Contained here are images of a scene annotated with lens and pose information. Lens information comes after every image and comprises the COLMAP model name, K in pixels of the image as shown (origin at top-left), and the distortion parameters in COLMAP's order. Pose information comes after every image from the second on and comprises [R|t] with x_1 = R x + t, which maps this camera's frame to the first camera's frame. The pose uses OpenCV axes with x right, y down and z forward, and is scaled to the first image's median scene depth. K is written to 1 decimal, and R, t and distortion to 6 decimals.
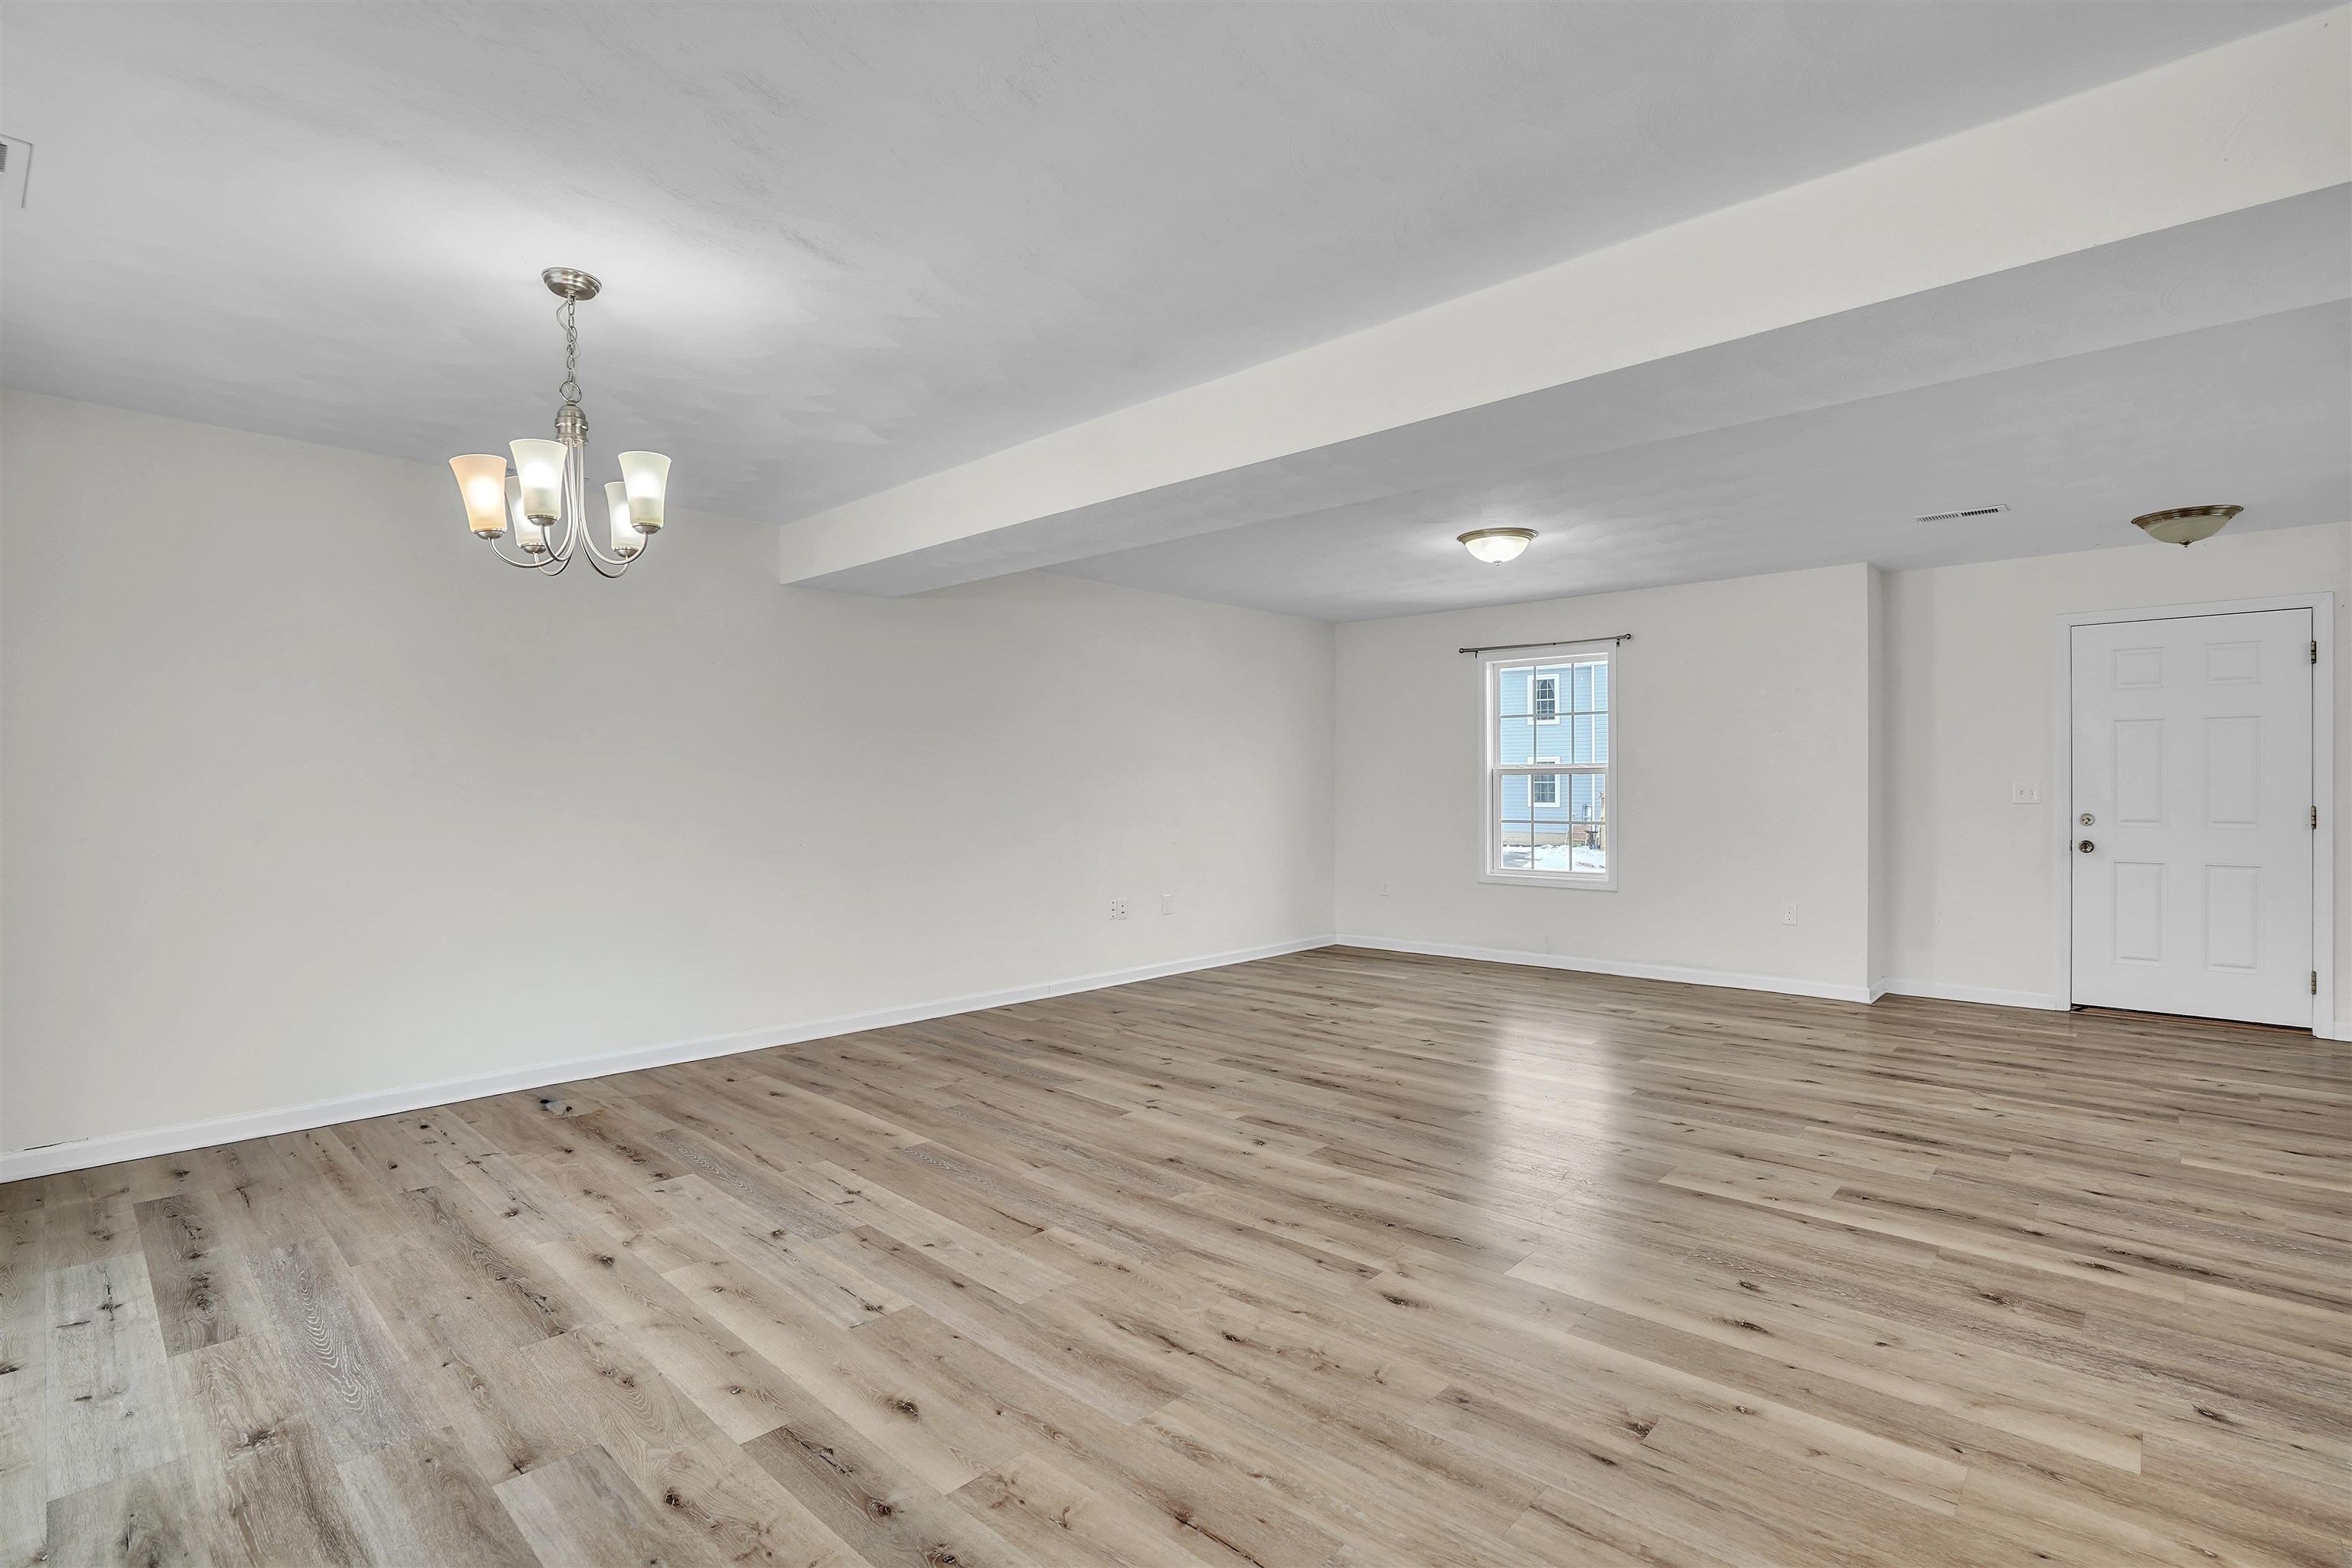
lens RADIAL K [[1096.3, 0, 1170.5], [0, 1096.3, 785.6], [0, 0, 1]] dist [-0.050411, 0.016741]
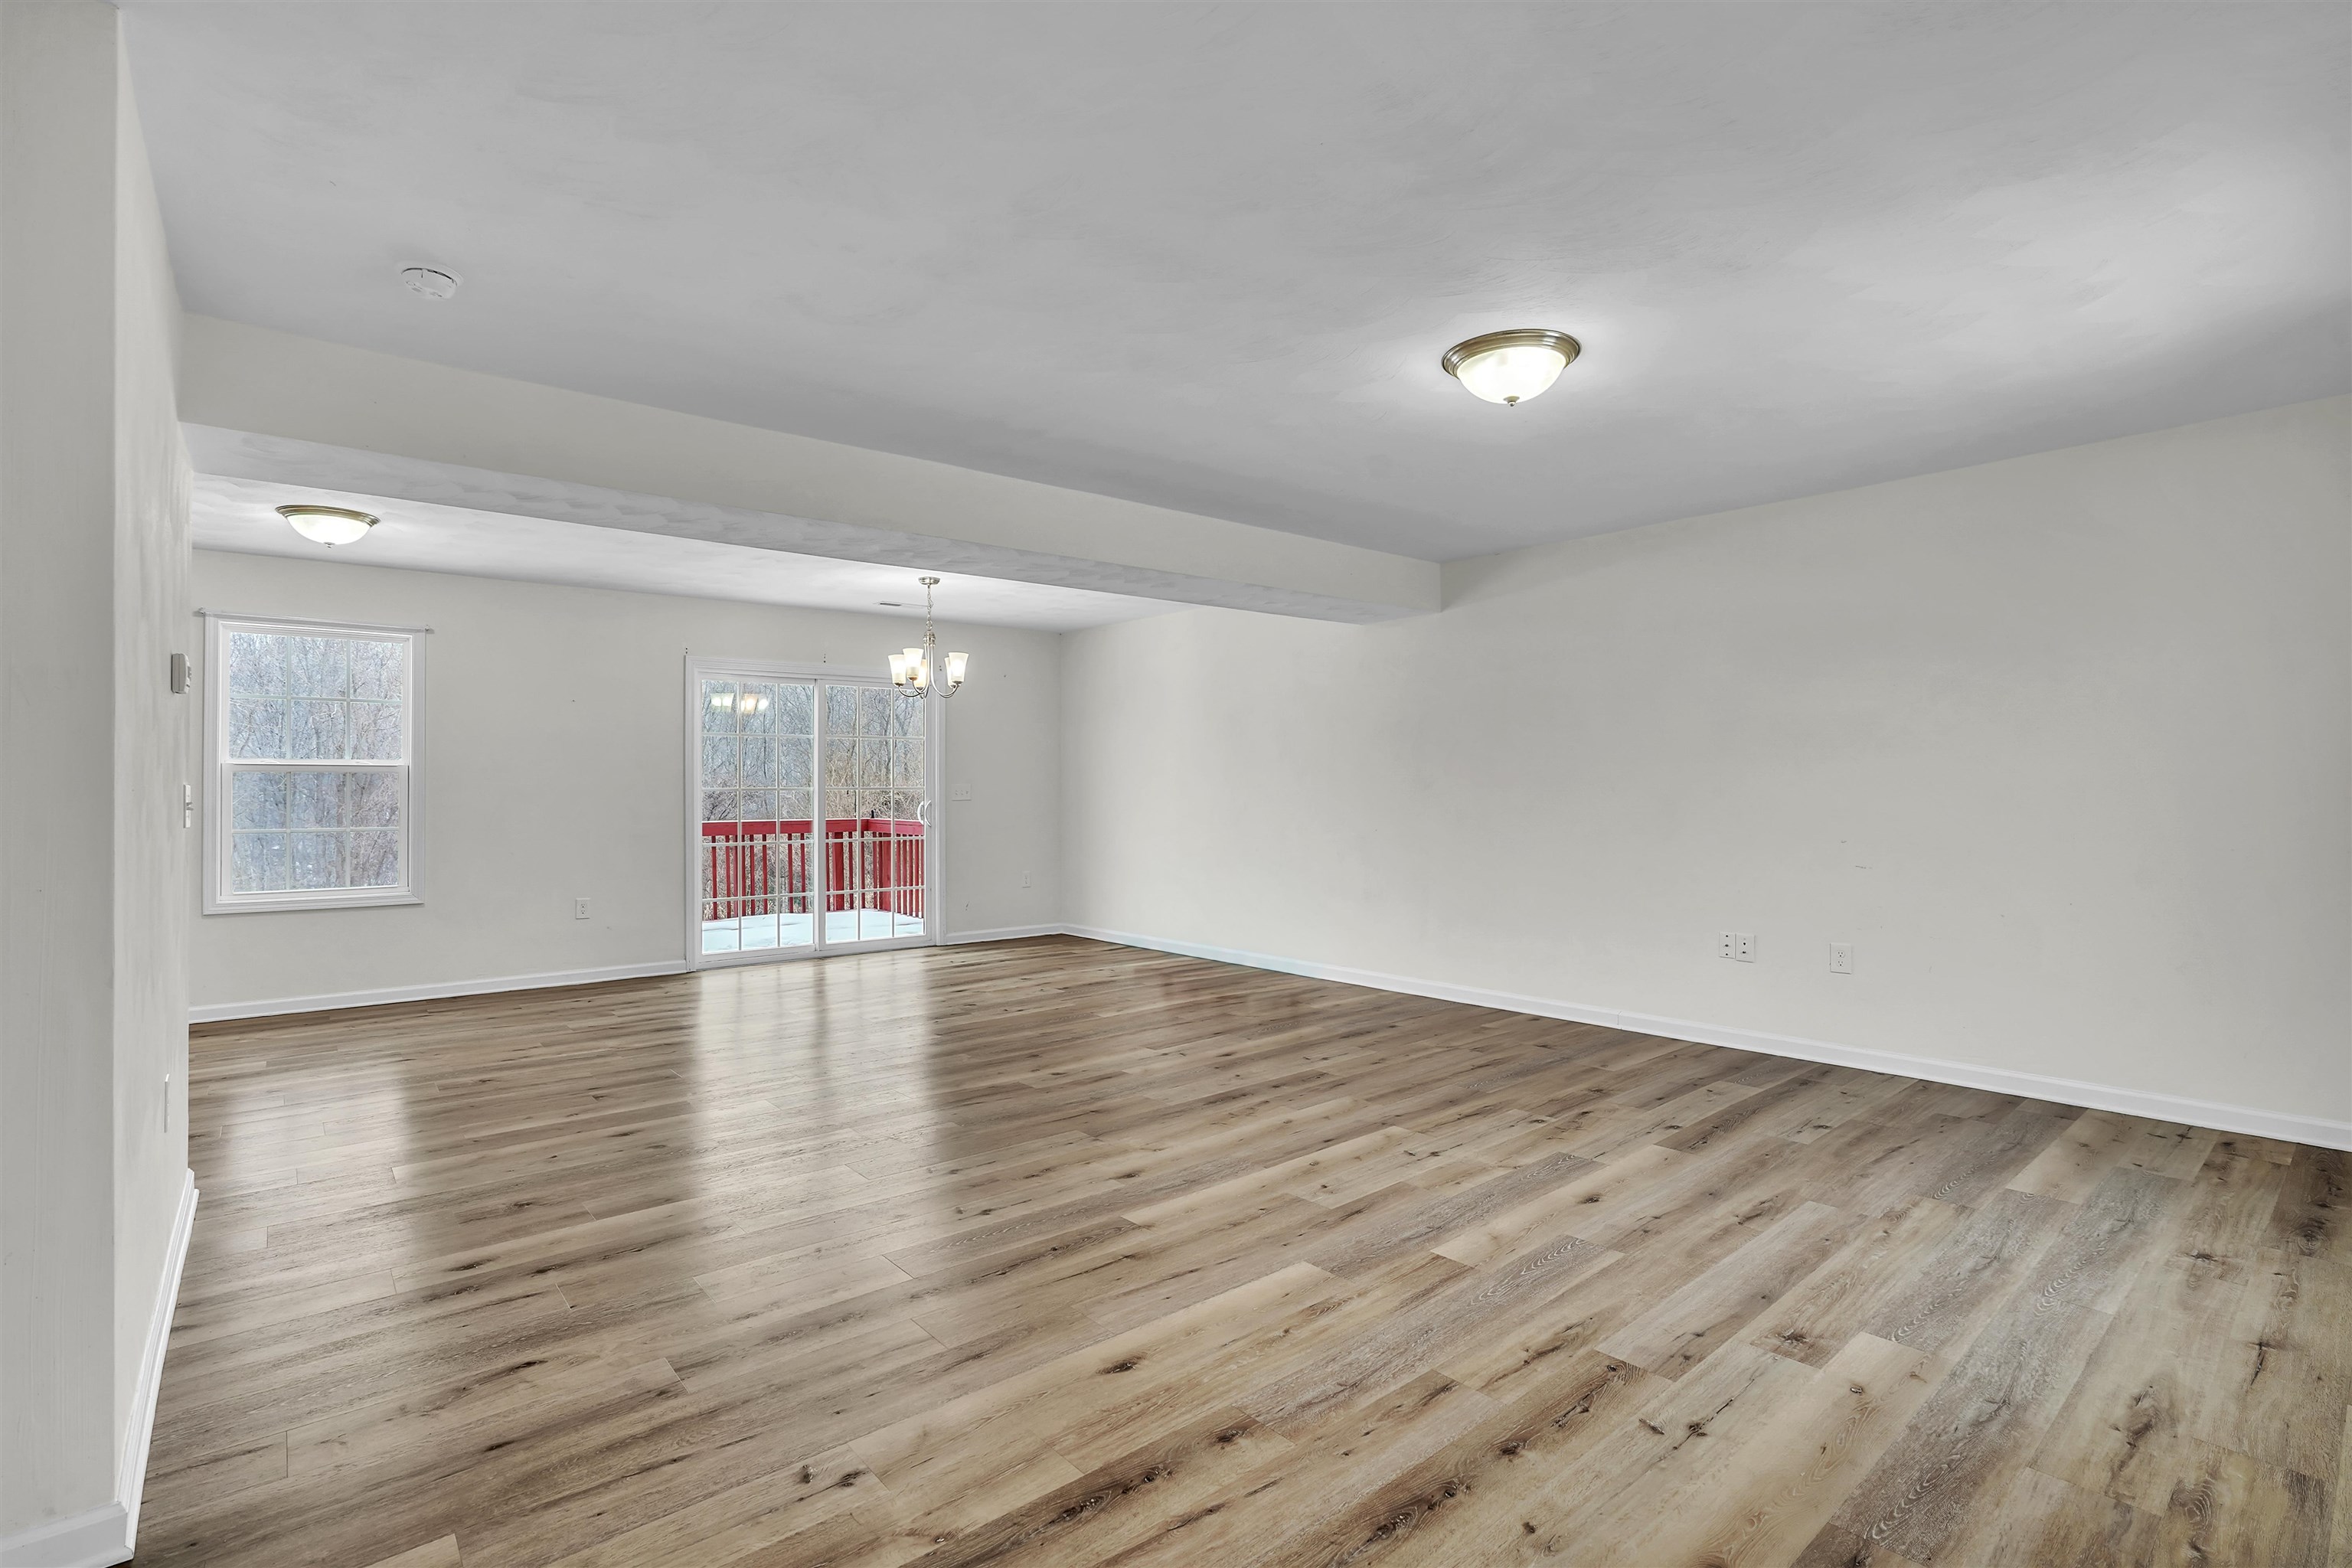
lens RADIAL K [[1096.3, 0, 1170.5], [0, 1096.3, 785.6], [0, 0, 1]] dist [-0.050411, 0.016741]
pose [[-0.123009, 0.002073, -0.992403, 1.545613], [0.010256, 0.999947, 0.000818, 0.001774], [0.992353, -0.010077, -0.123024, 1.535567]]
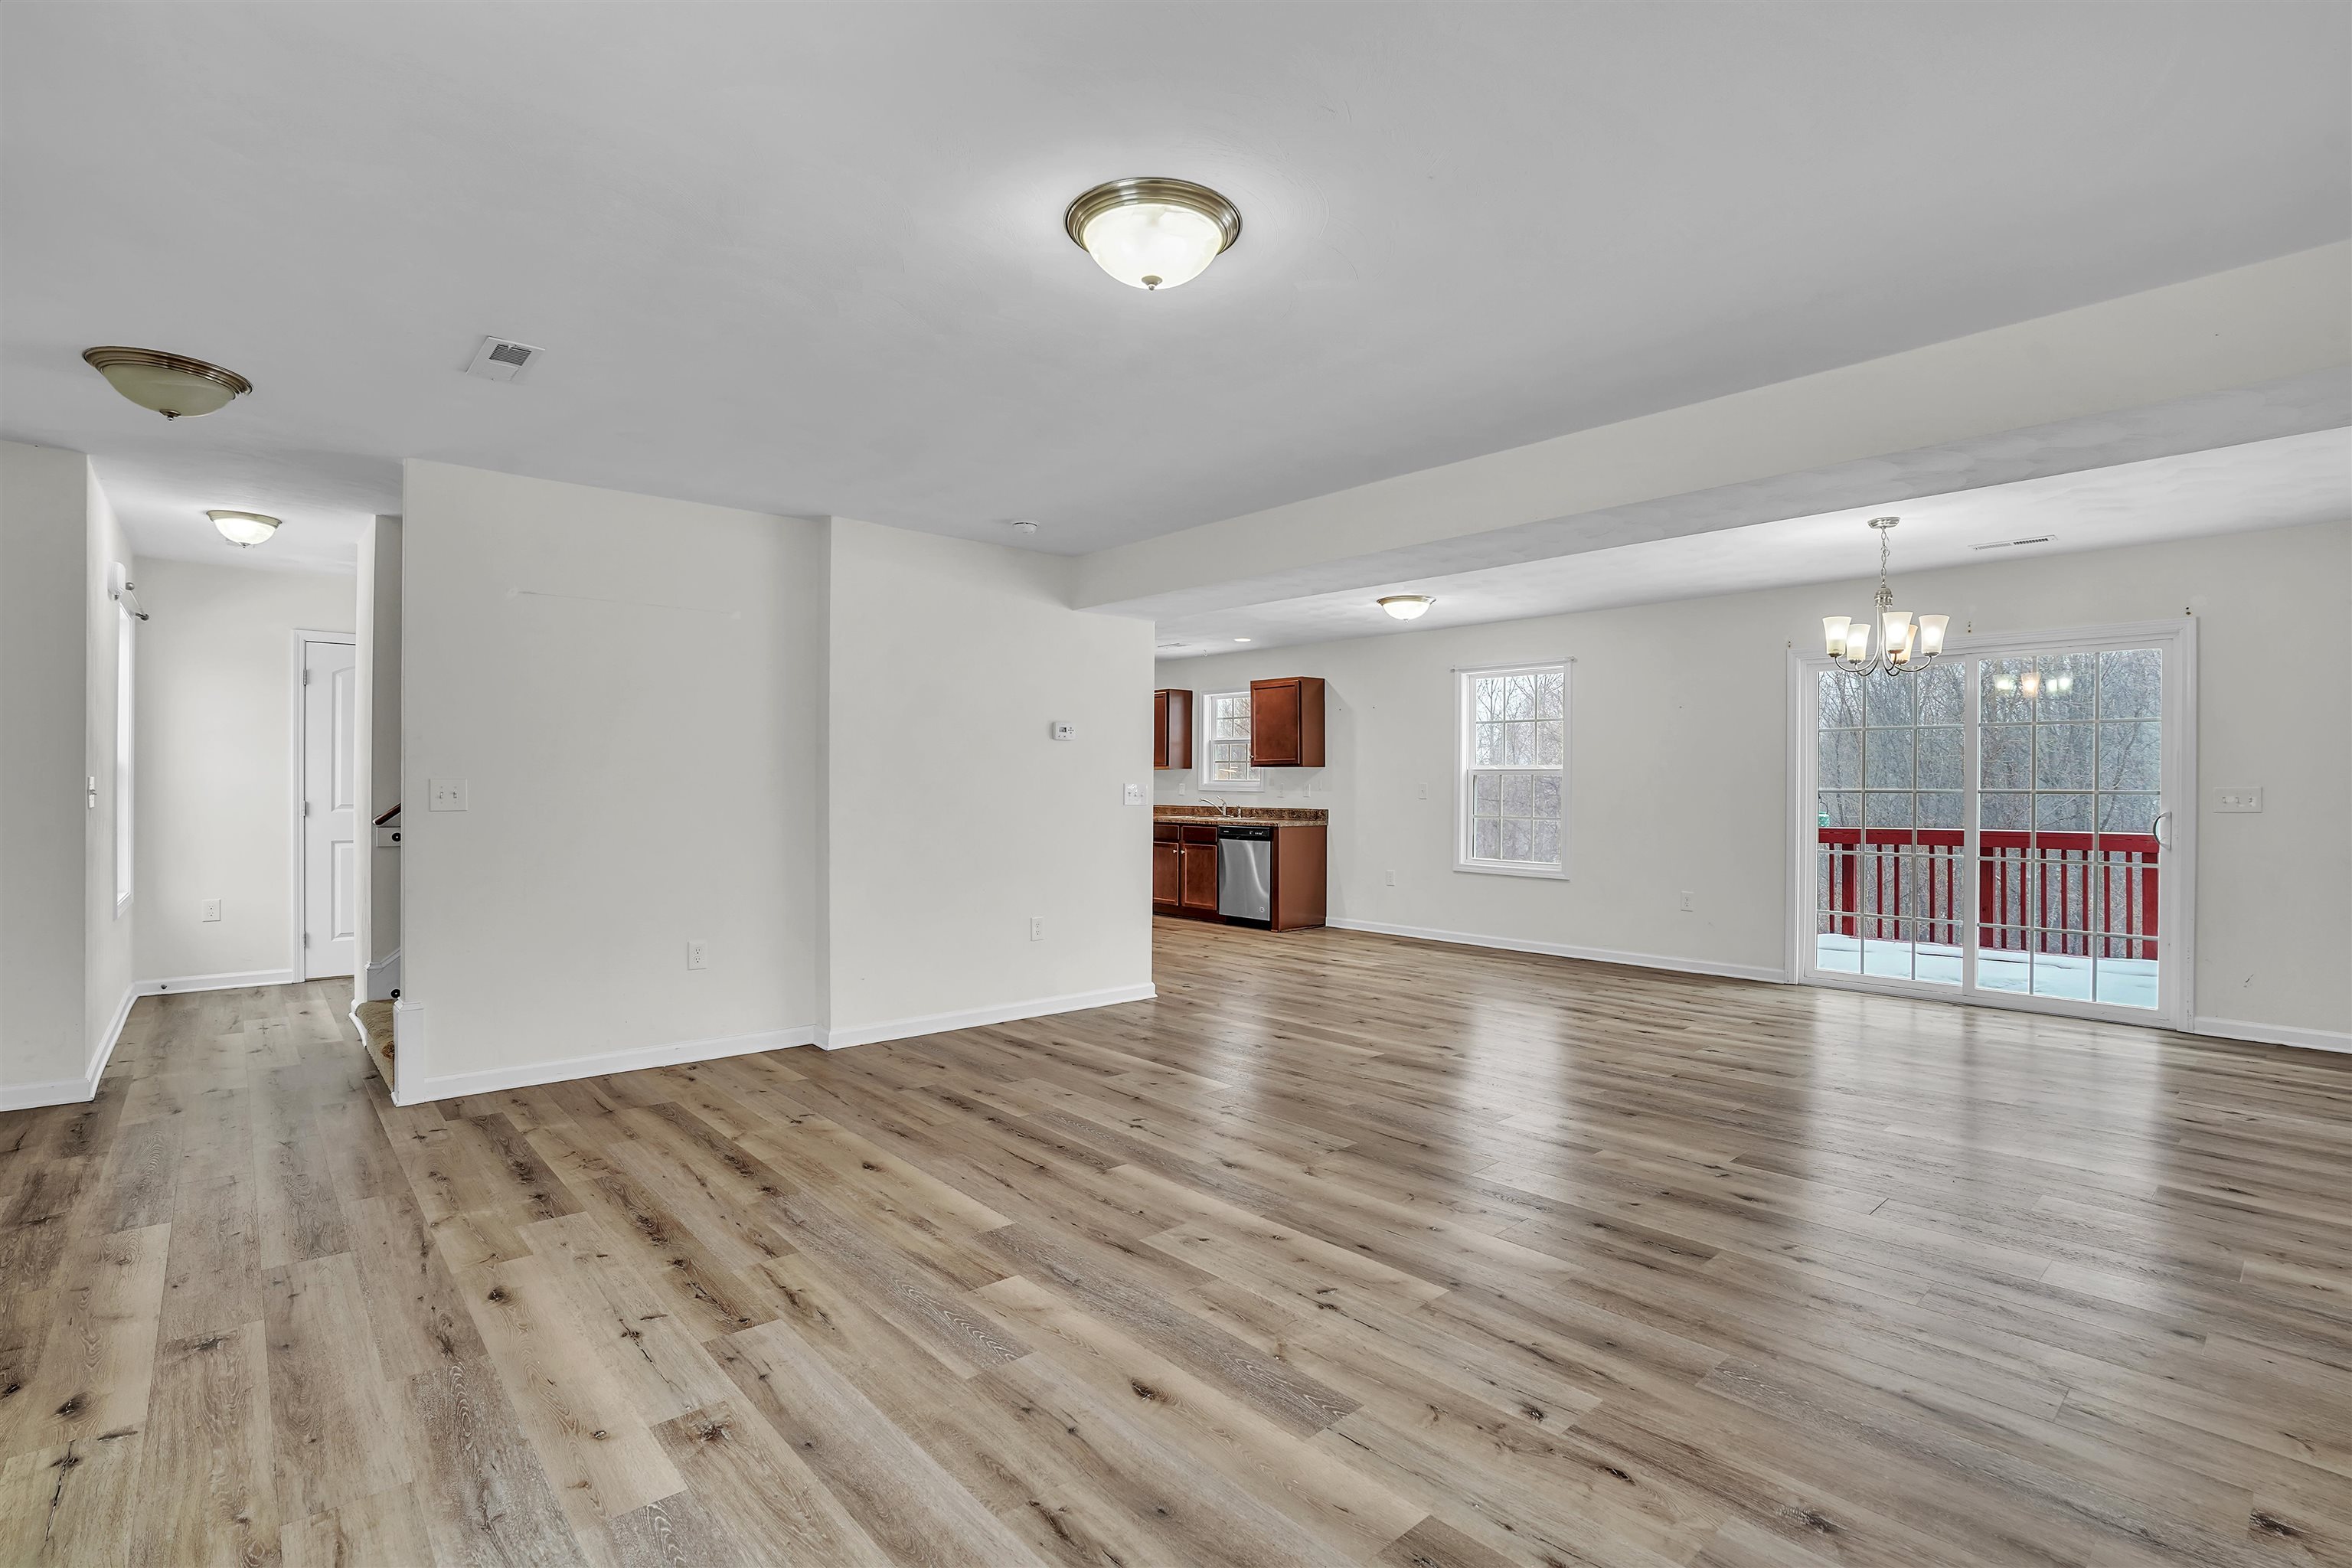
lens RADIAL K [[1087.1, 0, 1171.8], [0, 1087.1, 798.9], [0, 0, 1]] dist [-0.060018, 0.020399]
pose [[-0.995691, -0.003140, 0.092683, 0.431291], [-0.002526, 0.999974, 0.006744, 0.007281], [-0.092702, 0.006481, -0.995673, 2.466351]]
